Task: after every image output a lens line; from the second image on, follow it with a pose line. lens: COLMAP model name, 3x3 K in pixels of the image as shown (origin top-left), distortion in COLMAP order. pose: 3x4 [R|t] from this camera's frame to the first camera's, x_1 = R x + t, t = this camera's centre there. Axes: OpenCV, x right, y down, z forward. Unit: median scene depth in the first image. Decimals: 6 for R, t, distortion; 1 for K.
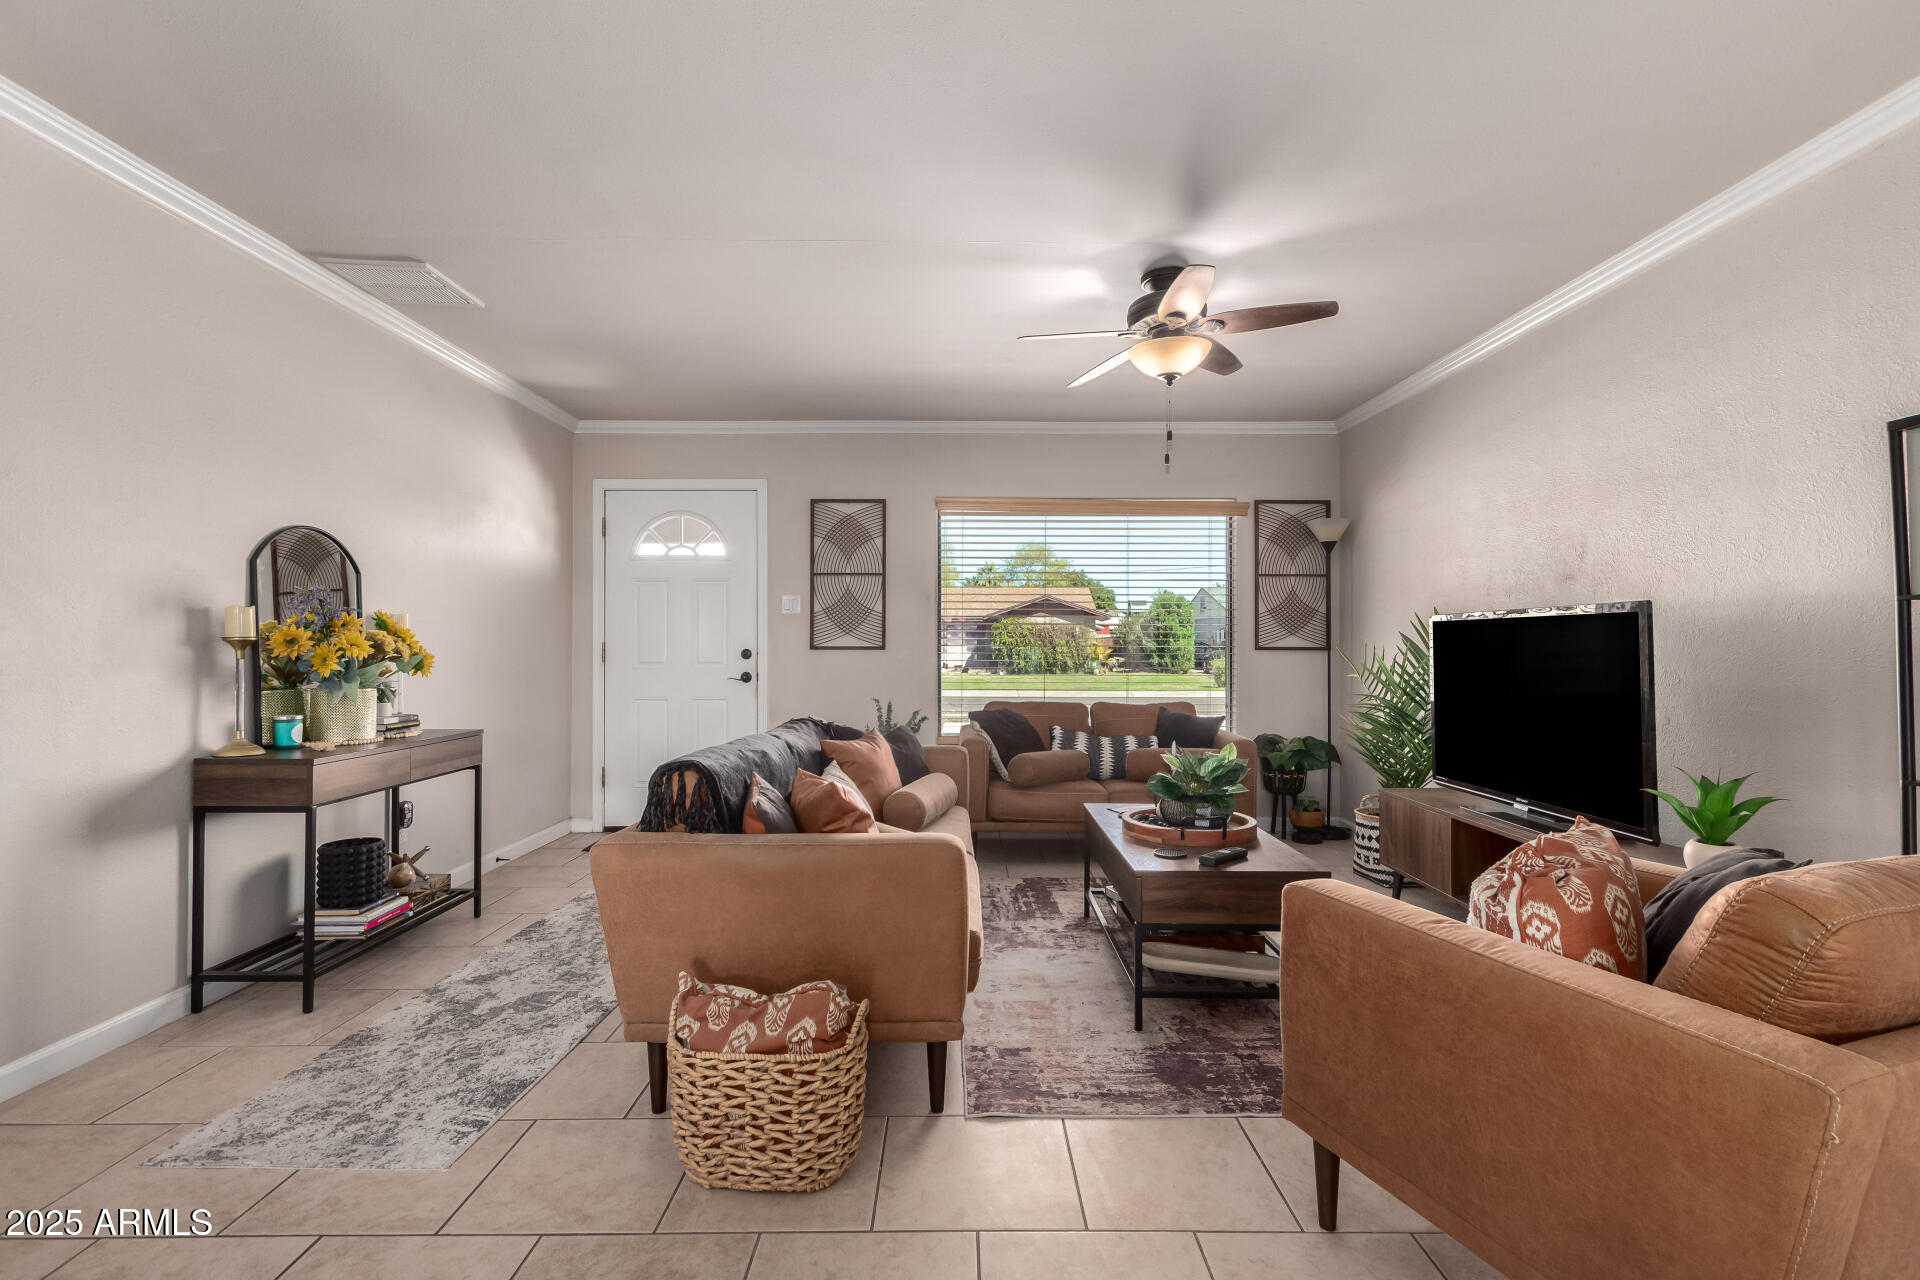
lens RADIAL K [[854.8, 0, 960.0], [0, 854.8, 640.0], [0, 0, 1]] dist [-0.000338, -0.000601]
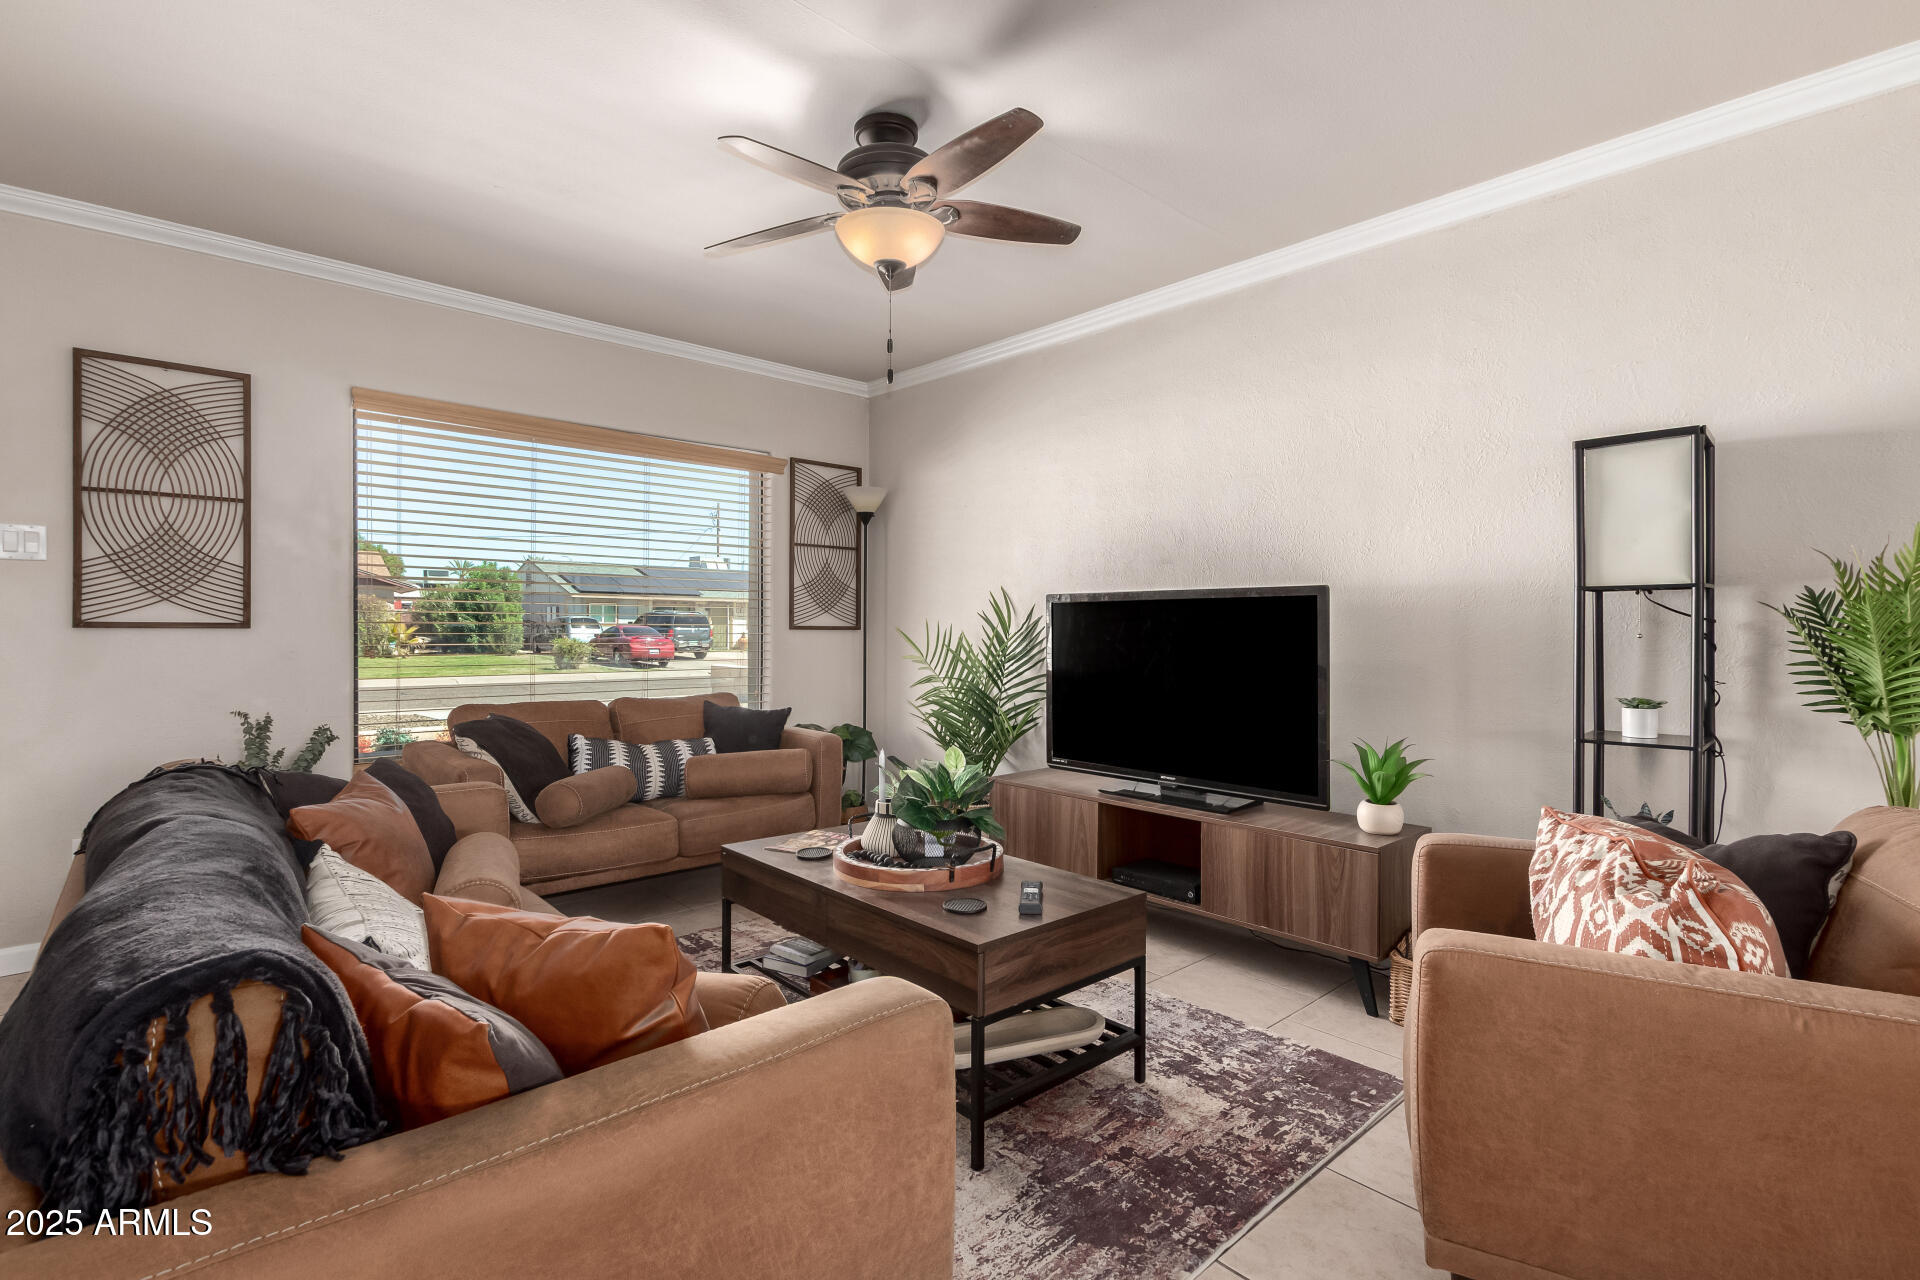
lens RADIAL K [[884.9, 0, 946.4], [0, 884.9, 633.5], [0, 0, 1]] dist [0.008292, -0.000872]
pose [[0.749736, -0.002626, 0.661732, -0.152560], [-0.009138, 0.999856, 0.014321, 0.001764], [-0.661674, -0.016784, 0.749604, 0.245341]]
